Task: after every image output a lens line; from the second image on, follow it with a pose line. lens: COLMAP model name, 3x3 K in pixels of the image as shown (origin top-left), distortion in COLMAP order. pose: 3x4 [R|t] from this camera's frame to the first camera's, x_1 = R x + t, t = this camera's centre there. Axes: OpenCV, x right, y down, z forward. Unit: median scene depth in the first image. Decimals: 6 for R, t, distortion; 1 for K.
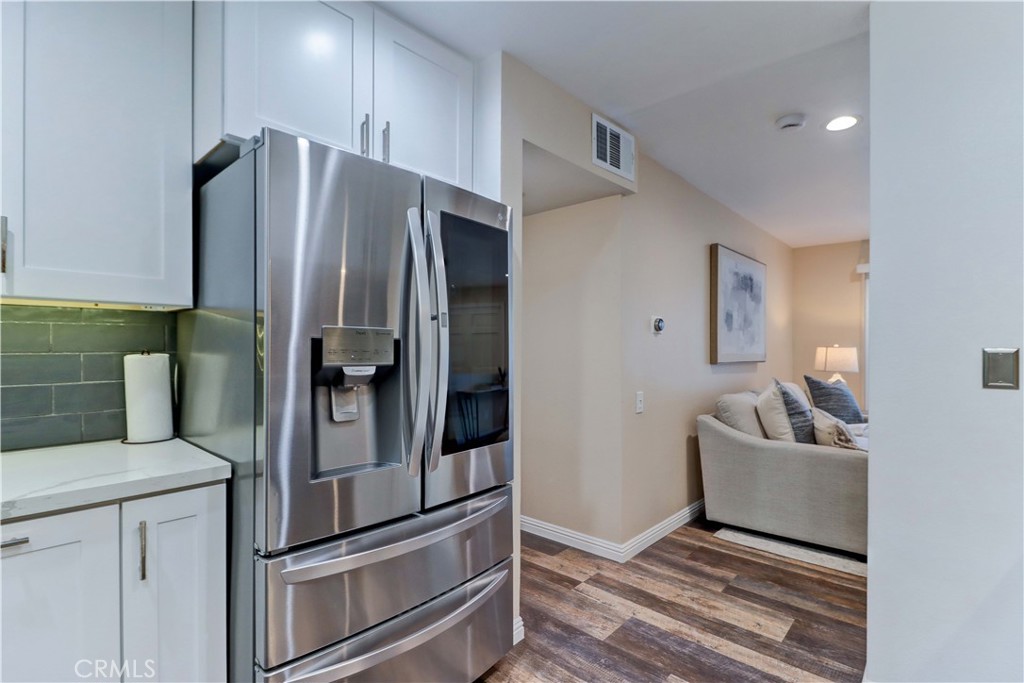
lens RADIAL K [[475.1, 0, 511.6], [0, 475.1, 345.8], [0, 0, 1]] dist [0.003129, -0.001614]
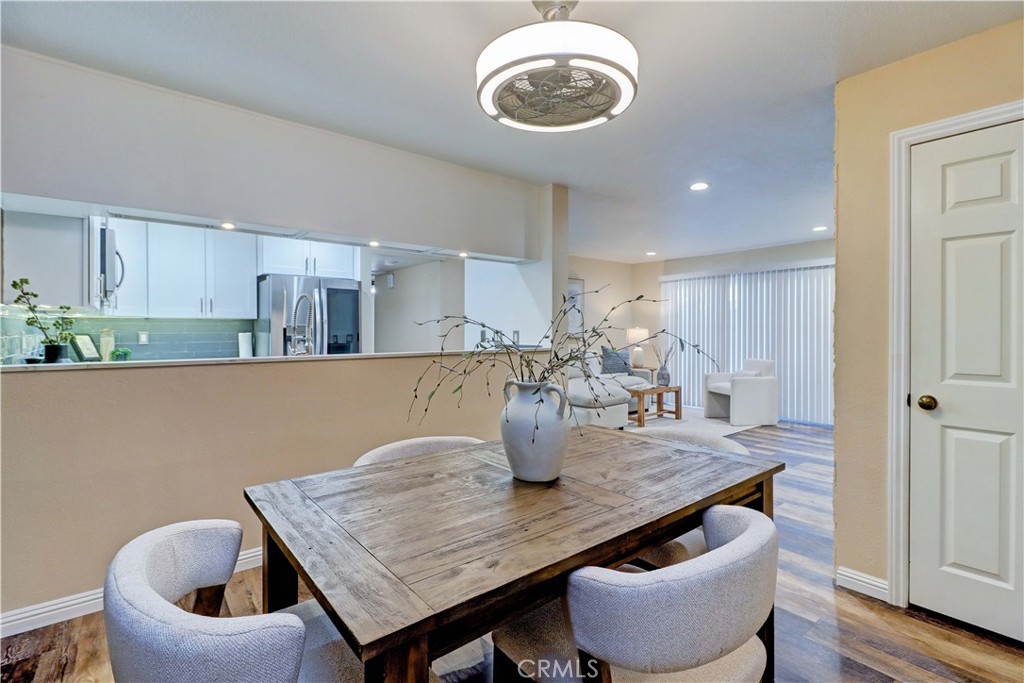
lens RADIAL K [[475.1, 0, 520.0], [0, 475.1, 327.3], [0, 0, 1]] dist [0.003129, -0.001614]
pose [[0.991953, -0.006582, -0.126437, 1.531041], [0.006895, 0.999974, 0.002044, -0.014632], [0.126421, -0.002900, 0.991973, -2.012656]]
